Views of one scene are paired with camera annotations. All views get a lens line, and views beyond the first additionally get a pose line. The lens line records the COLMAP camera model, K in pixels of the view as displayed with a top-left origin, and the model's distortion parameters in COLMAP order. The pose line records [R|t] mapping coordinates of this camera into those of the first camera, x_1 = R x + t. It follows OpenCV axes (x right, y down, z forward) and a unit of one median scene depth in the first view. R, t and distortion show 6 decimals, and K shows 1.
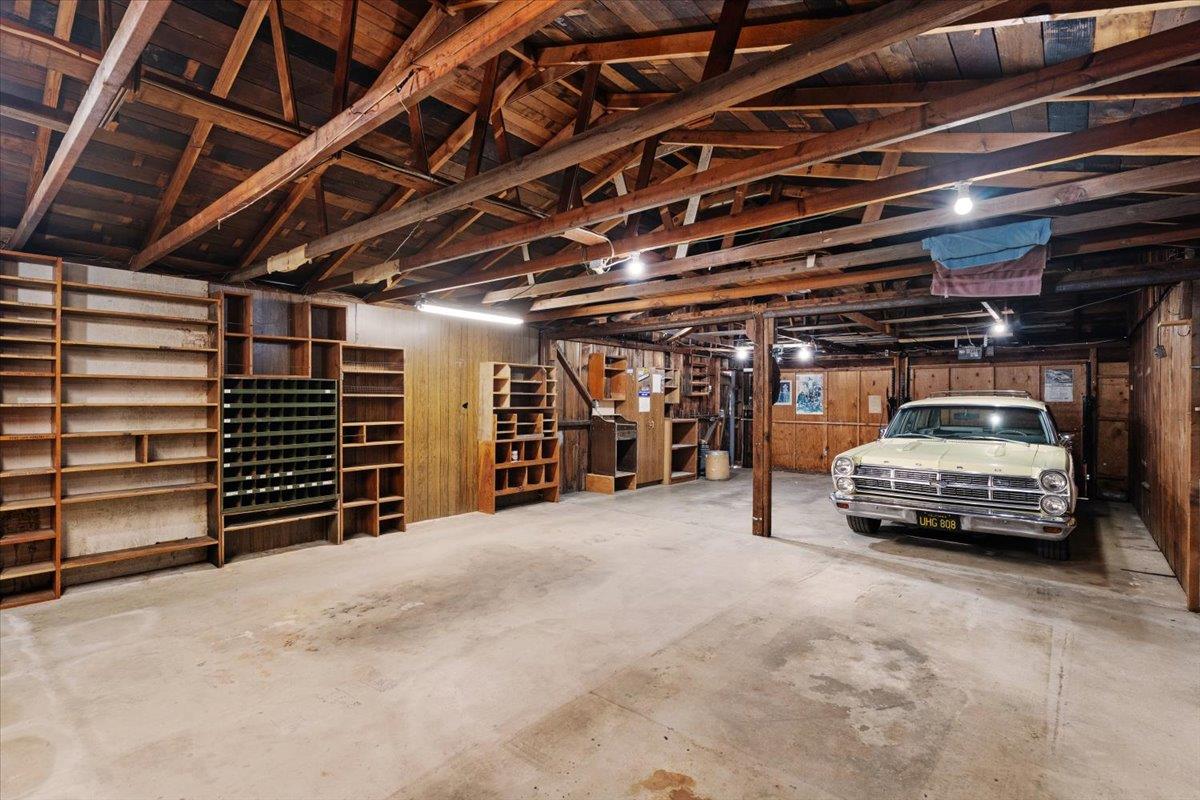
lens RADIAL K [[533.3, 0, 597.6], [0, 533.3, 393.6], [0, 0, 1]] dist [0.001043, -0.000086]
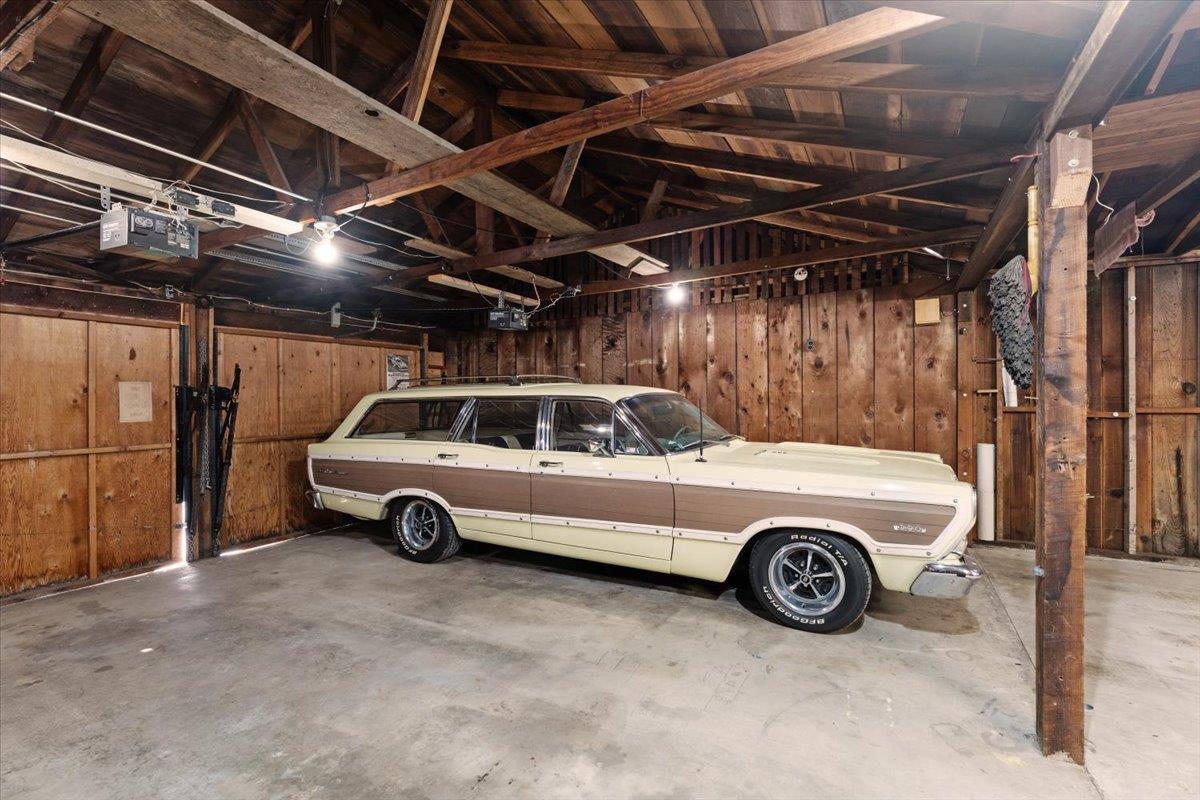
lens RADIAL K [[533.3, 0, 597.6], [0, 533.3, 393.6], [0, 0, 1]] dist [0.001043, -0.000086]
pose [[-0.204673, 0.004342, 0.978821, 0.008146], [-0.003500, 0.999981, -0.005167, 0.014876], [-0.978824, -0.004484, -0.204654, 0.748996]]
